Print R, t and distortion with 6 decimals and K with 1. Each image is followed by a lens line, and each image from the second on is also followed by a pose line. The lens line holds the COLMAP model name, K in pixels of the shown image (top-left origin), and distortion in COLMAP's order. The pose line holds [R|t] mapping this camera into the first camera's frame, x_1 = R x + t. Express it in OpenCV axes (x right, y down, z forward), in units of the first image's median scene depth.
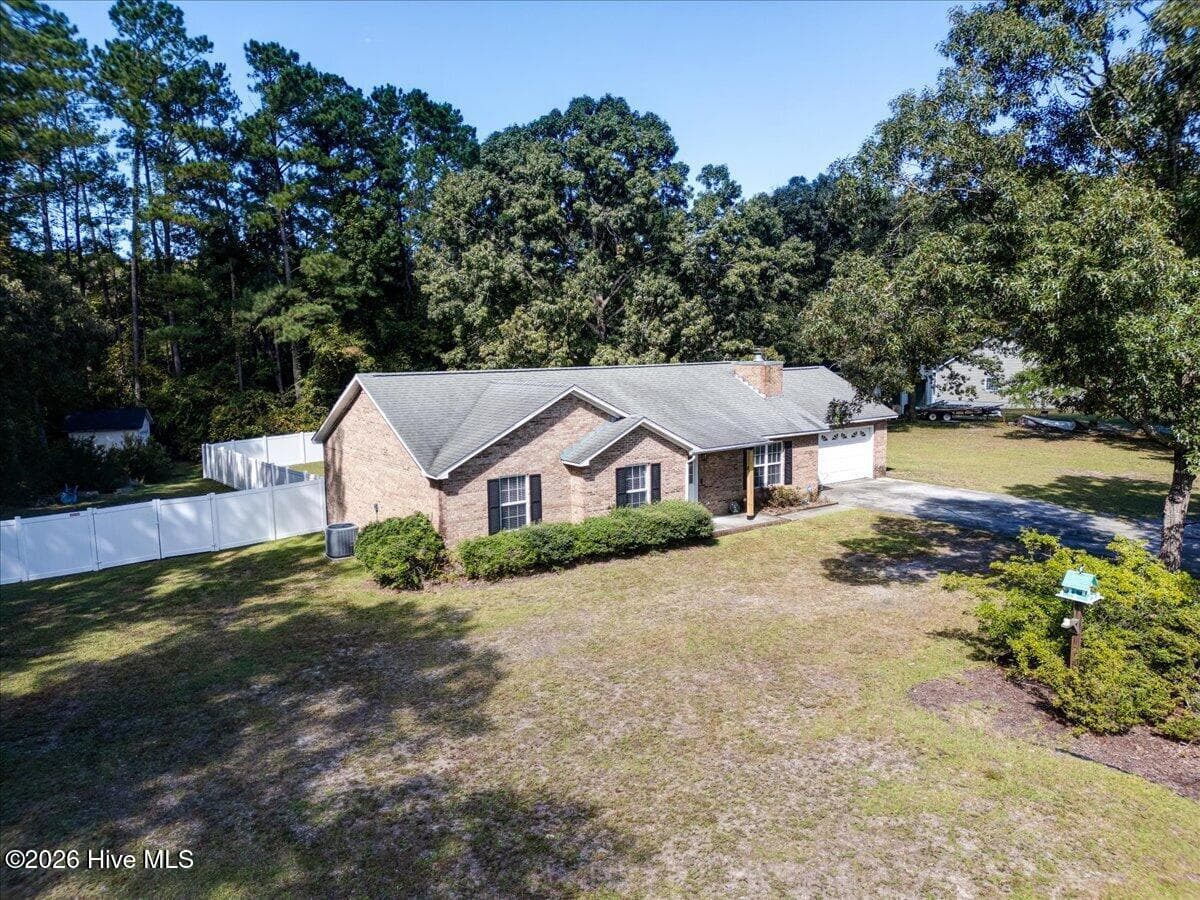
lens RADIAL K [[835.7, 0, 601.7], [0, 835.7, 445.5], [0, 0, 1]] dist [0.115446, -0.152162]
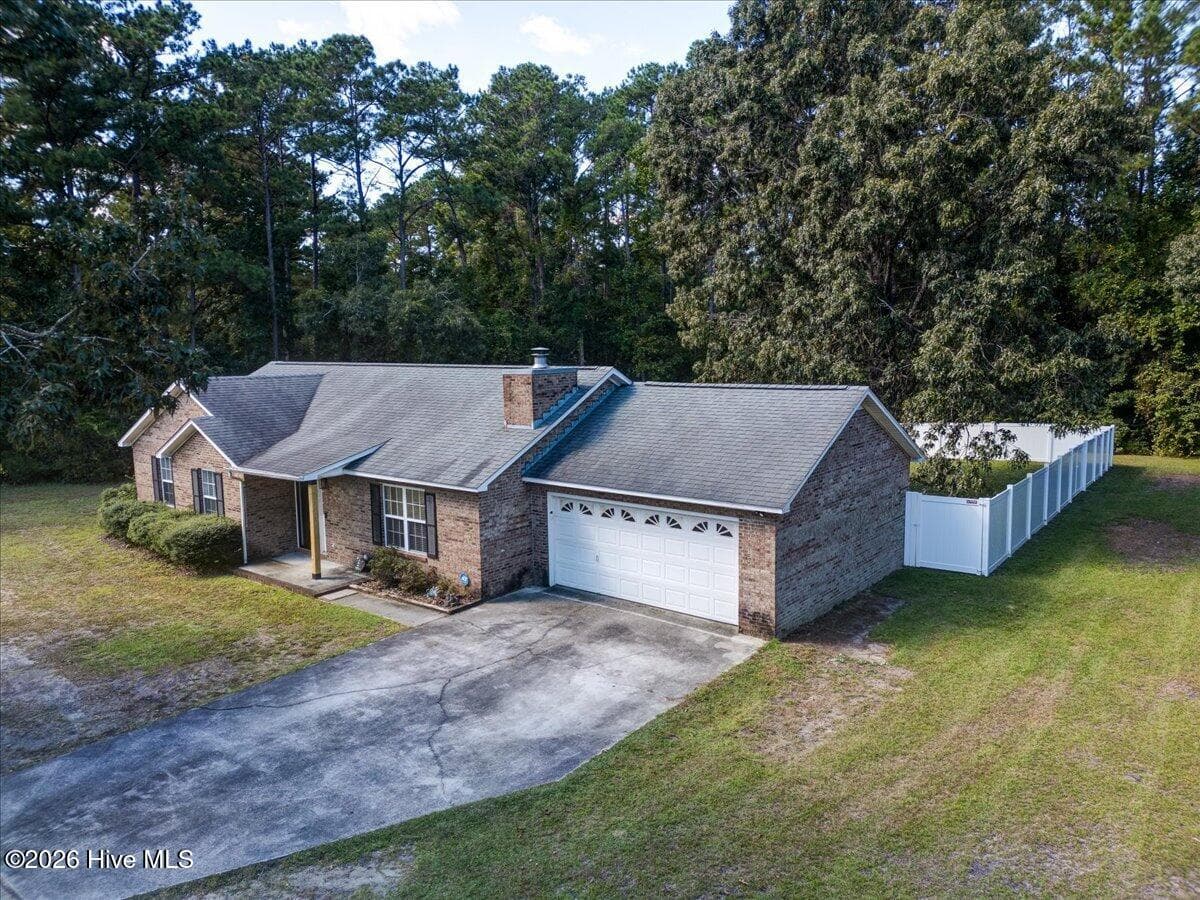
lens RADIAL K [[835.7, 0, 601.7], [0, 835.7, 445.5], [0, 0, 1]] dist [0.115446, -0.152162]
pose [[0.280092, 0.133280, -0.950676, 0.864421], [-0.106921, 0.988485, 0.107080, -0.123621], [0.954000, 0.071655, 0.291117, 0.930774]]
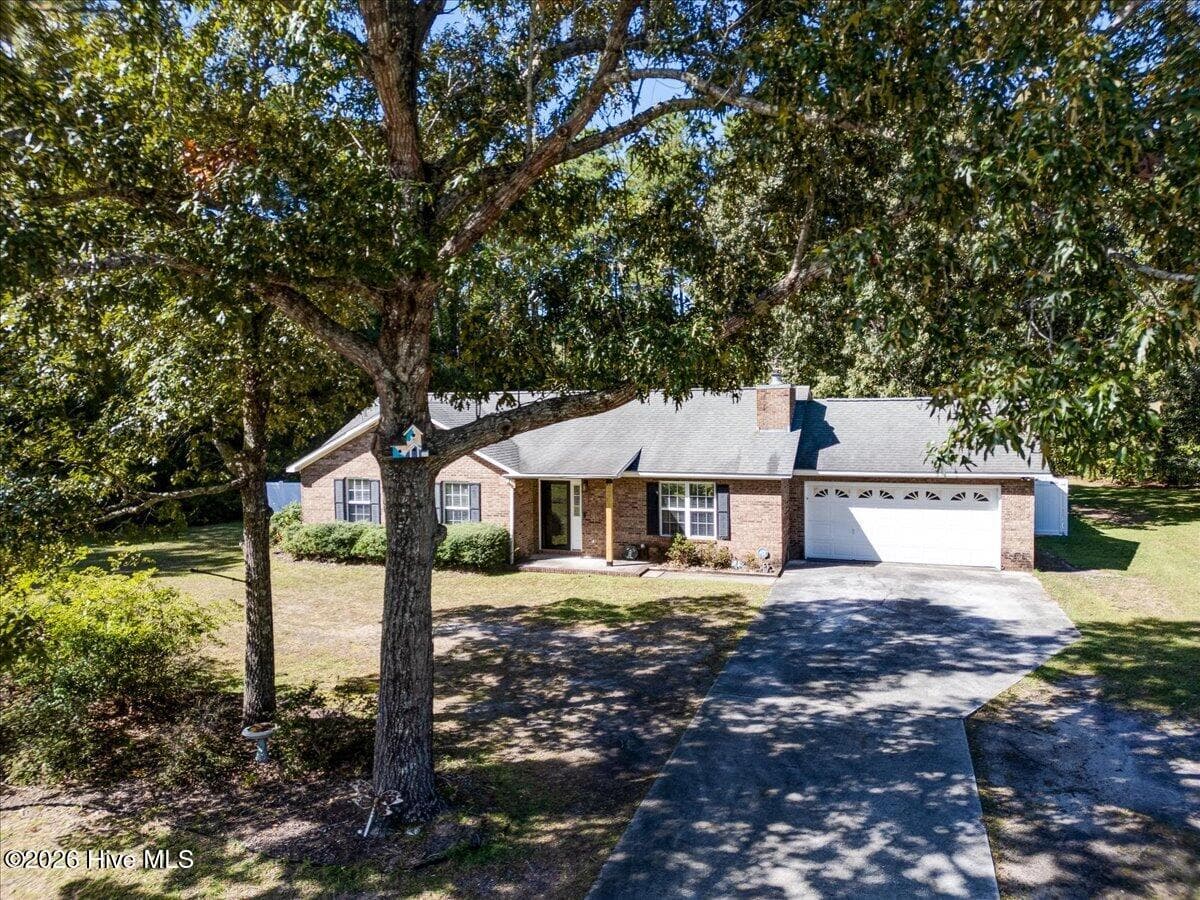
lens RADIAL K [[835.7, 0, 601.7], [0, 835.7, 445.5], [0, 0, 1]] dist [0.115446, -0.152162]
pose [[0.581515, 0.050782, -0.811949, 0.784904], [-0.095927, 0.995367, -0.006449, -0.025202], [0.807860, 0.081638, 0.583693, 0.447852]]
